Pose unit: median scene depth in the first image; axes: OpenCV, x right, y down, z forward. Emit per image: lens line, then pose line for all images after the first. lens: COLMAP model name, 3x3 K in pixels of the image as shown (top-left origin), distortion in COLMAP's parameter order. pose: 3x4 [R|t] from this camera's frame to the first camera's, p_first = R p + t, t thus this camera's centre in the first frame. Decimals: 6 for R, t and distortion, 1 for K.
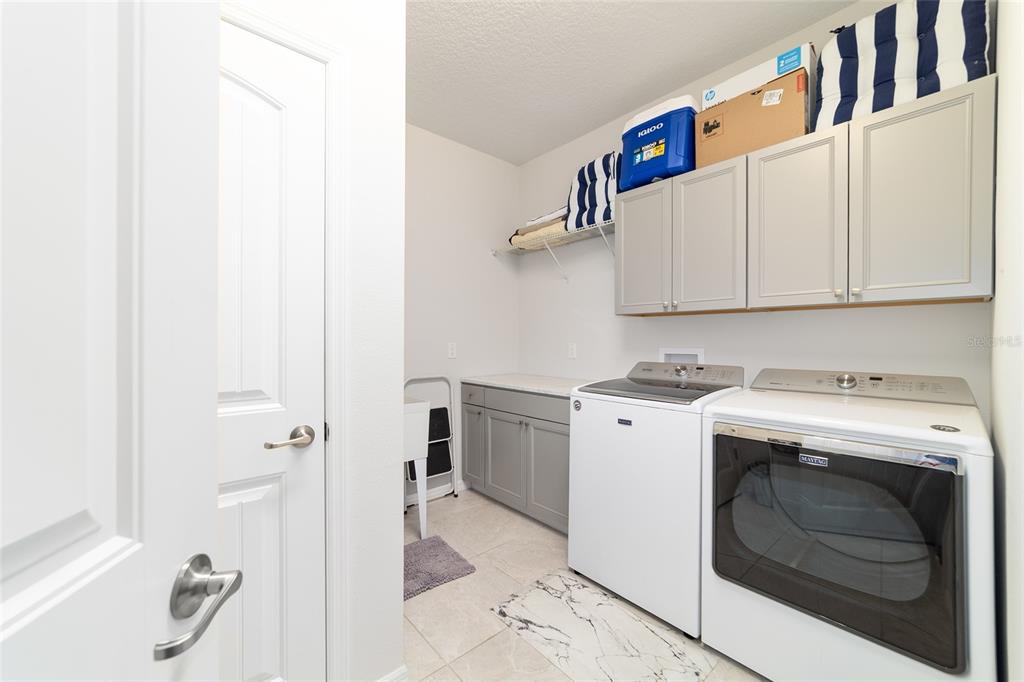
lens RADIAL K [[393.2, 0, 512.7], [0, 393.2, 340.4], [0, 0, 1]] dist [-0.011004, 0.005226]
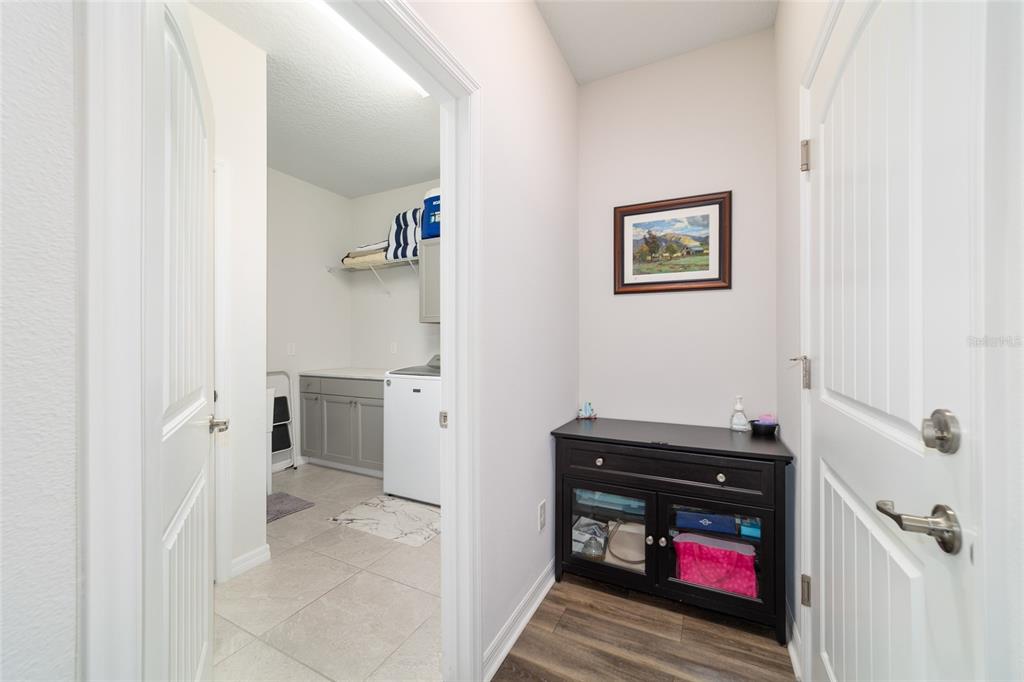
lens RADIAL K [[393.2, 0, 513.2], [0, 393.2, 338.7], [0, 0, 1]] dist [-0.011004, 0.005226]
pose [[0.926136, -0.006995, 0.377125, 0.028582], [0.008922, 0.999955, -0.003364, 0.001896], [-0.377084, 0.006481, 0.926156, -0.426536]]
